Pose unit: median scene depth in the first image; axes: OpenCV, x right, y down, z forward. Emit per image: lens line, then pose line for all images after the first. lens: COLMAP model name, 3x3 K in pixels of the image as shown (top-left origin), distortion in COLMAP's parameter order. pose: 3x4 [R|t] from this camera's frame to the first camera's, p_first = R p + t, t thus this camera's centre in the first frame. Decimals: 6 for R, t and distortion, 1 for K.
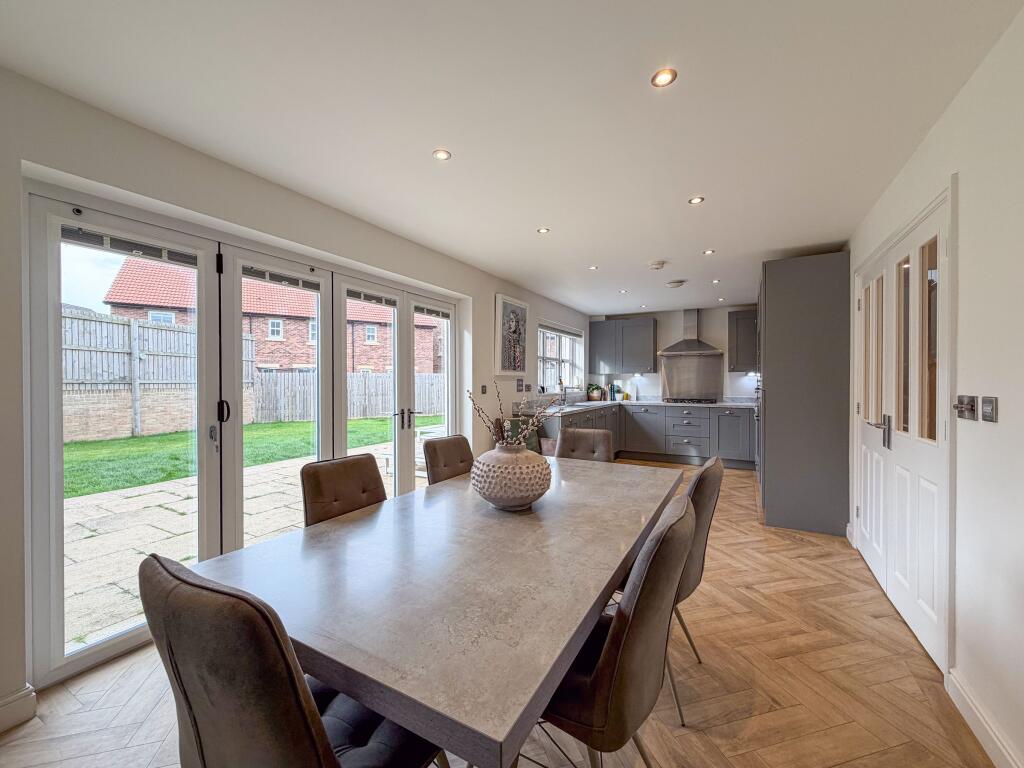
lens RADIAL K [[413.8, 0, 516.6], [0, 413.8, 382.1], [0, 0, 1]] dist [0.001437, -0.001436]
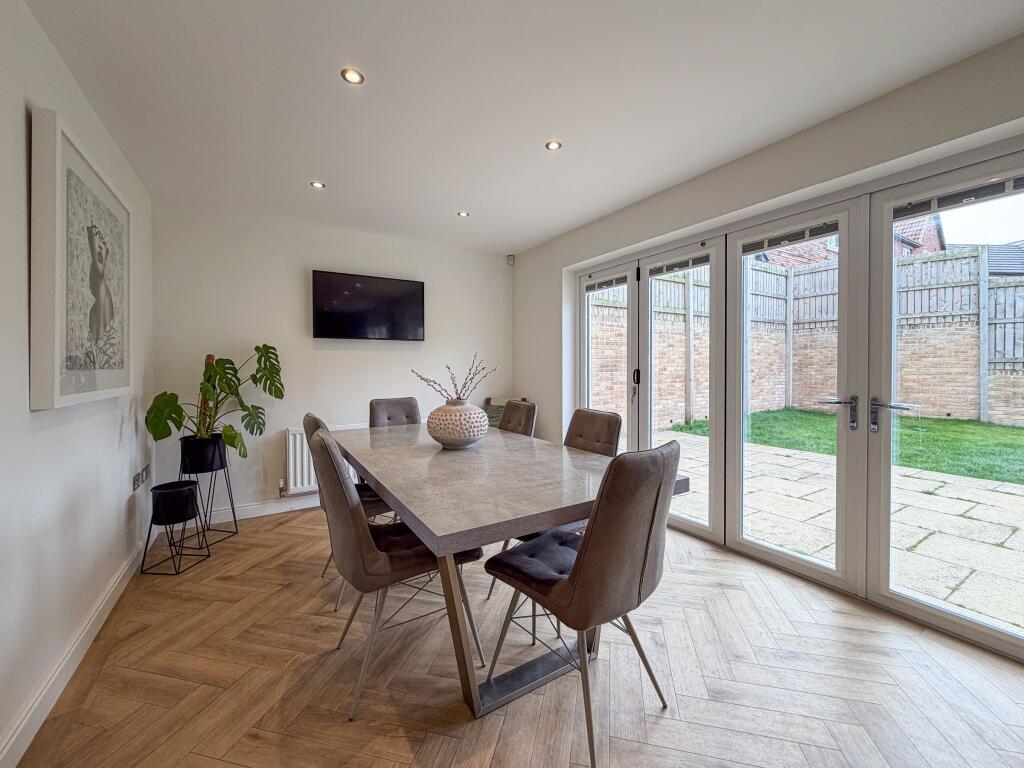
lens RADIAL K [[413.8, 0, 520.9], [0, 413.8, 381.1], [0, 0, 1]] dist [0.001437, -0.001436]
pose [[-0.483297, 0.056187, -0.873652, 0.623058], [0.025132, 0.998417, 0.050309, 0.000564], [0.875096, 0.002358, -0.483944, 1.104796]]
